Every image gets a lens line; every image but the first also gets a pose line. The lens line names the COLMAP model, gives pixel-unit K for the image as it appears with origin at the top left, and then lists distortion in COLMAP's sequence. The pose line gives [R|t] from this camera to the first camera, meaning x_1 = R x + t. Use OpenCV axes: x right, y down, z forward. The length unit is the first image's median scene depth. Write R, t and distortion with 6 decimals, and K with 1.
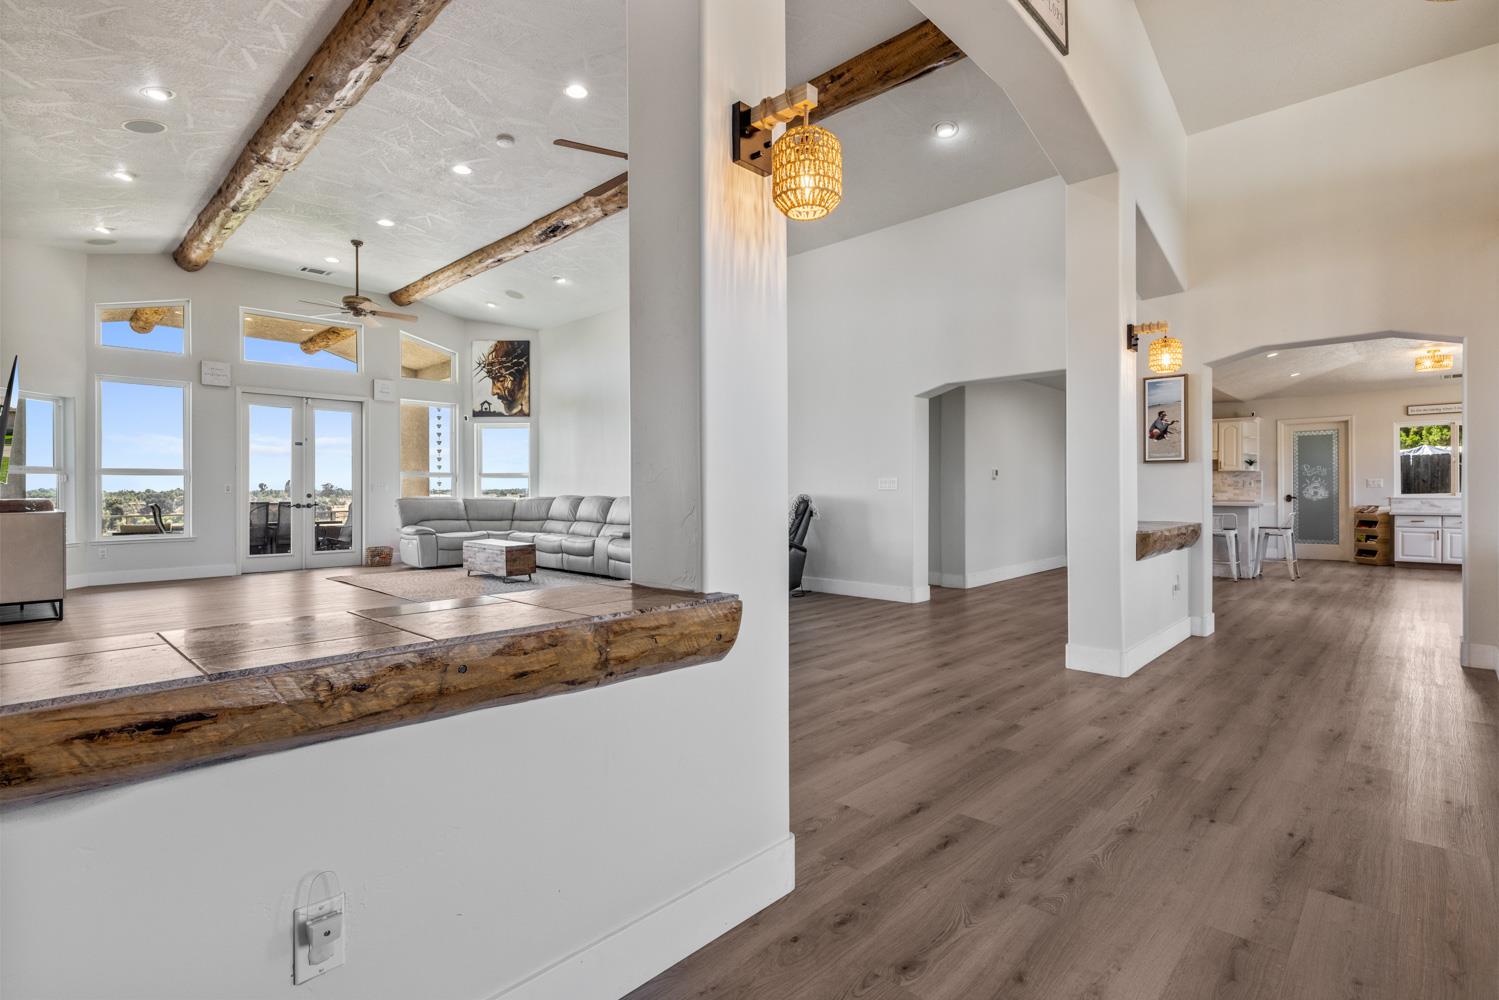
lens RADIAL K [[723.6, 0, 746.4], [0, 723.6, 499.9], [0, 0, 1]] dist [0.002040, 0.000091]
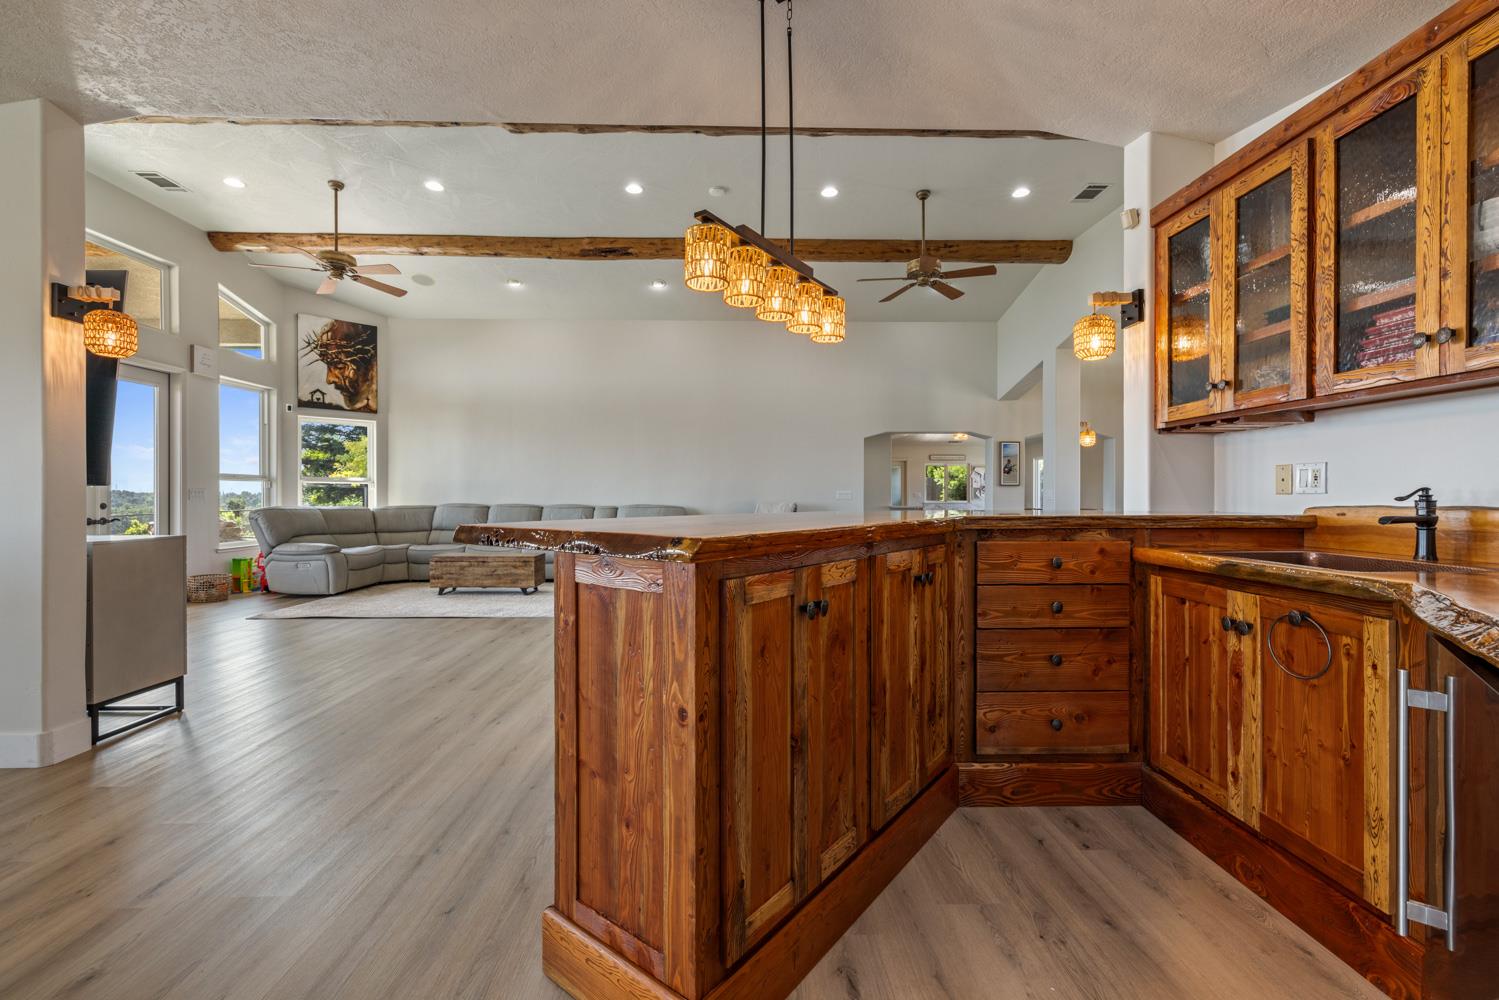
lens RADIAL K [[626.3, 0, 742.3], [0, 626.3, 503.2], [0, 0, 1]] dist [0.000991, -0.000521]
pose [[0.703884, -0.001531, 0.710313, -0.527427], [0.002107, 0.999998, 0.000066, -0.006130], [-0.710312, 0.001450, 0.703886, 0.154255]]
